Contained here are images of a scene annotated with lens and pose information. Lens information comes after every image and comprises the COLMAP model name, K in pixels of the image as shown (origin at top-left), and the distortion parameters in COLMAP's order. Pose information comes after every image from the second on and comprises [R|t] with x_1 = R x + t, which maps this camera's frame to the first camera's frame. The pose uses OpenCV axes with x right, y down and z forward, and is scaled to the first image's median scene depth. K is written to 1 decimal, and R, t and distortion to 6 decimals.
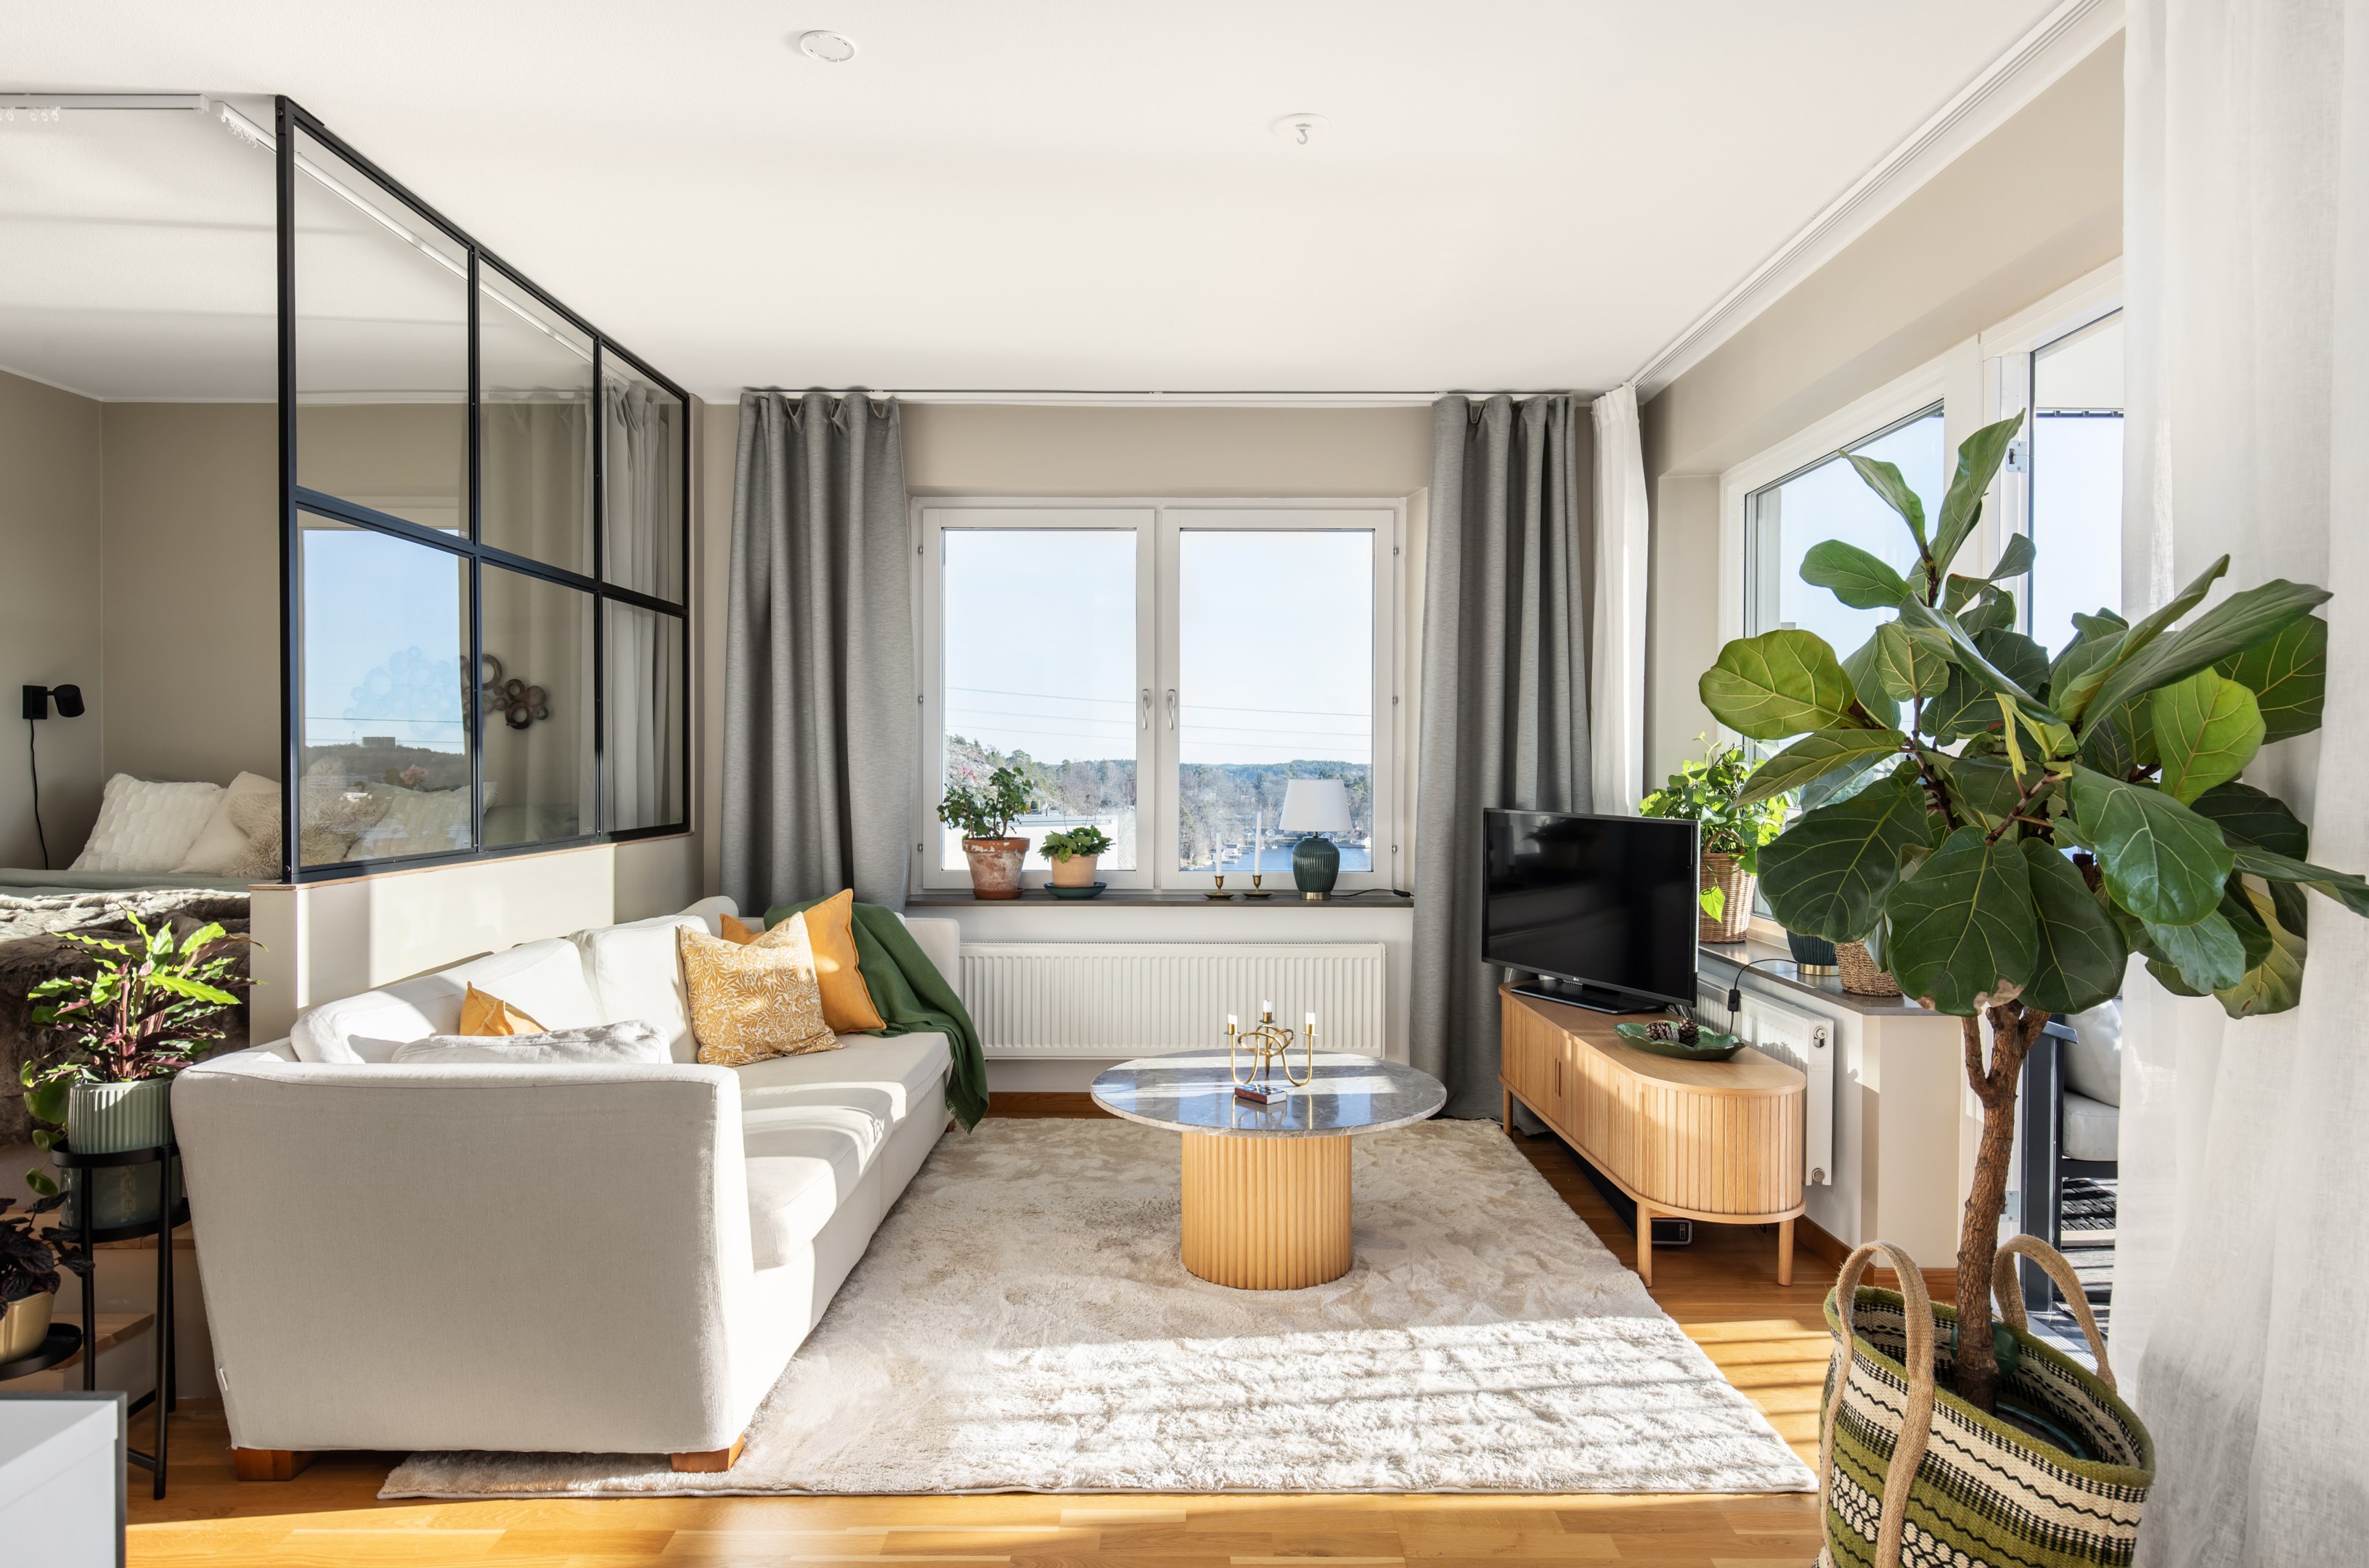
lens RADIAL K [[1399.0, 0, 1178.6], [0, 1399.0, 783.8], [0, 0, 1]] dist [0.001527, 0.000269]
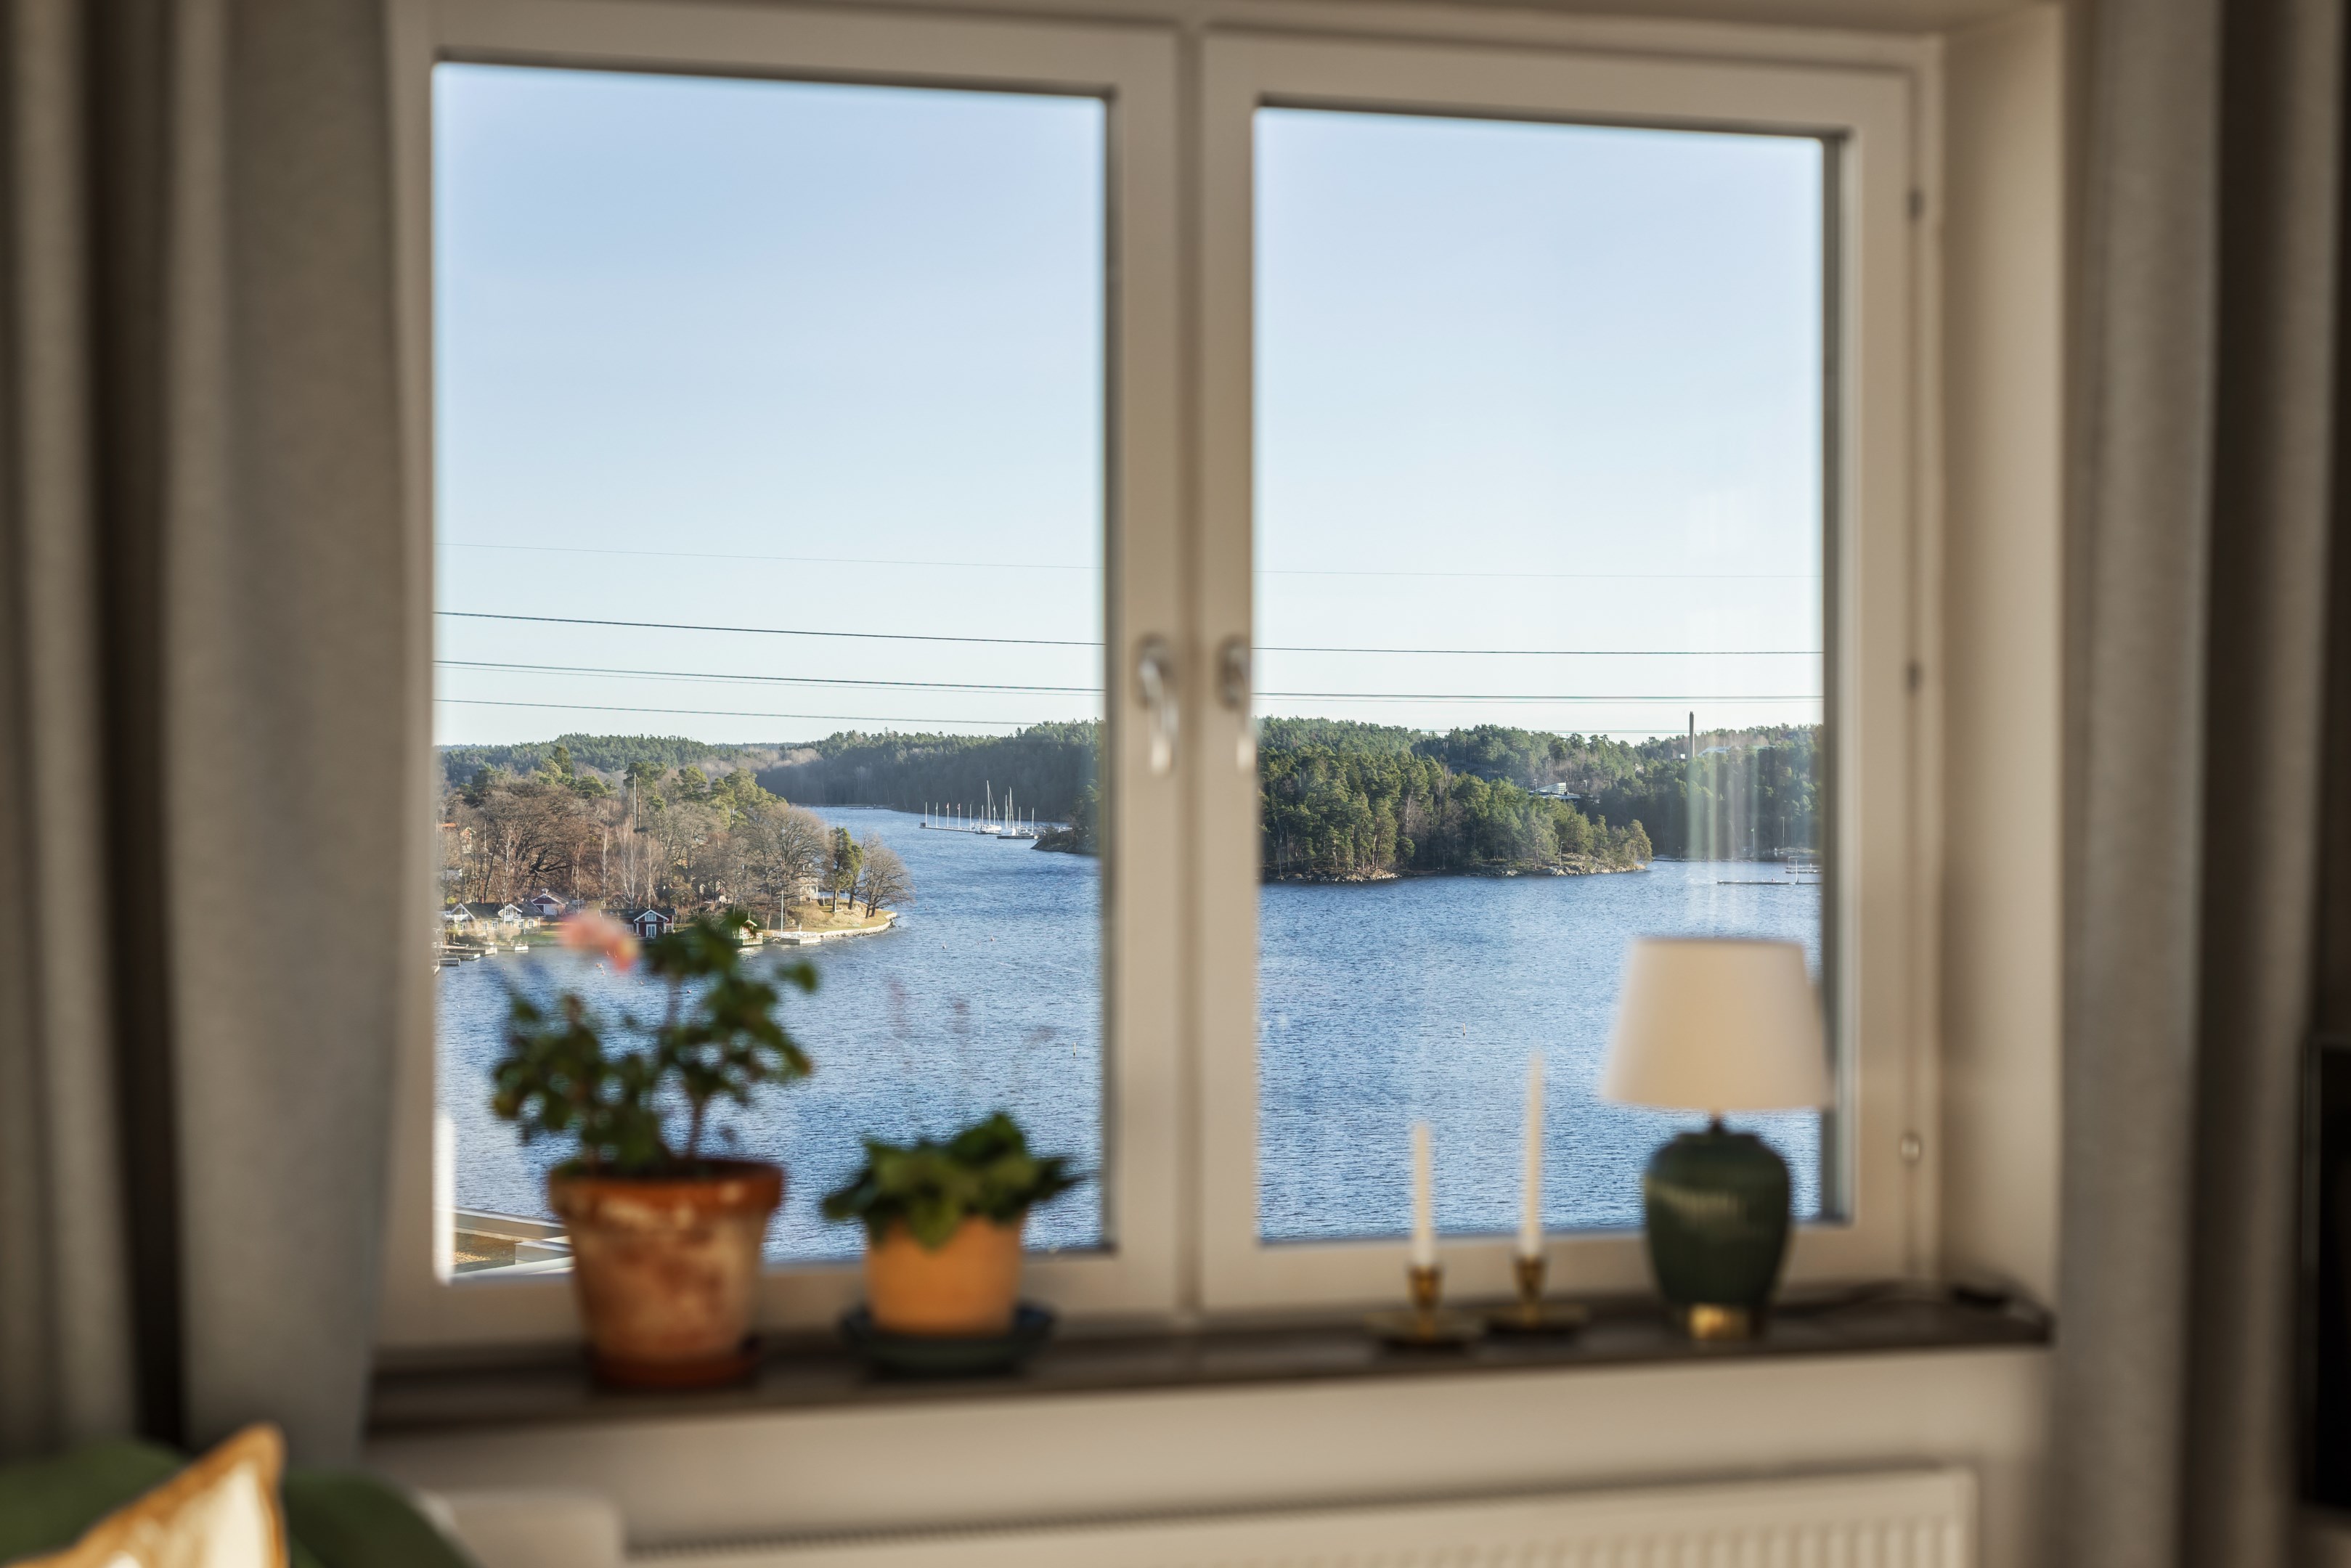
lens RADIAL K [[3367.7, 0, 1183.6], [0, 3367.7, 756.0], [0, 0, 1]] dist [-0.010401, -0.038838]
pose [[0.964845, -0.002097, 0.262812, -0.216883], [0.004850, 0.999940, -0.009827, -0.037853], [-0.262775, 0.010756, 0.964797, 0.334990]]
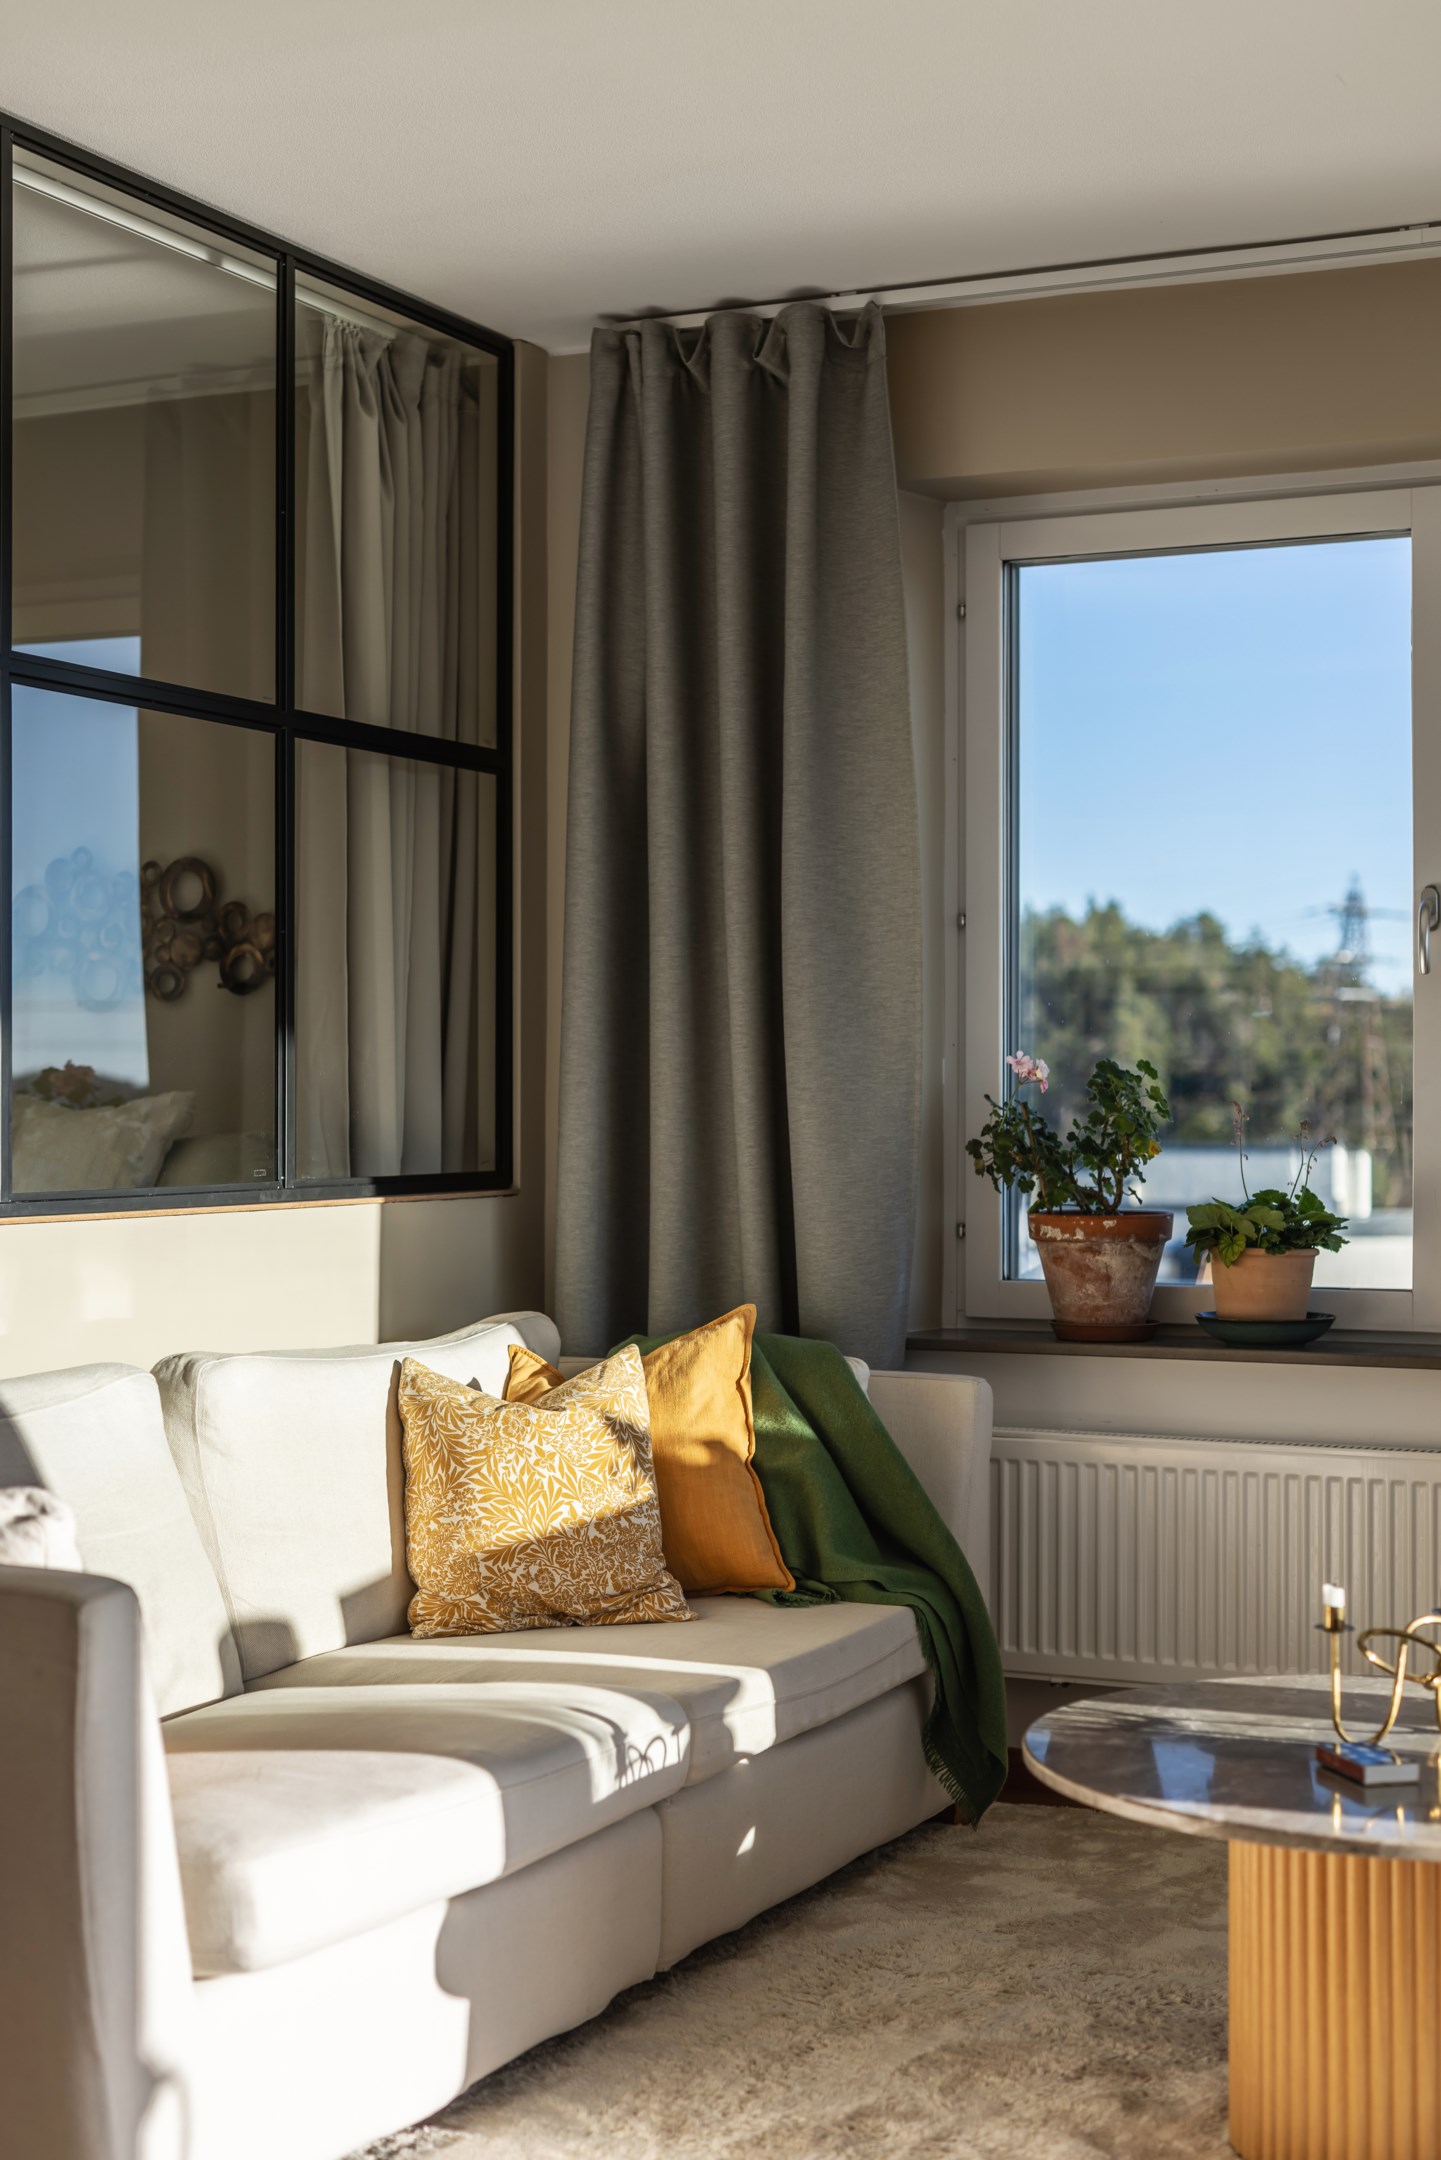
lens RADIAL K [[3094.4, 0, 720.5], [0, 3094.4, 1080.0], [0, 0, 1]] dist [-0.010401, -0.038838]
pose [[0.899736, -0.003371, -0.436422, 0.216171], [-0.006160, 0.999772, -0.020423, 0.017167], [0.436392, 0.021064, 0.899510, 0.012032]]
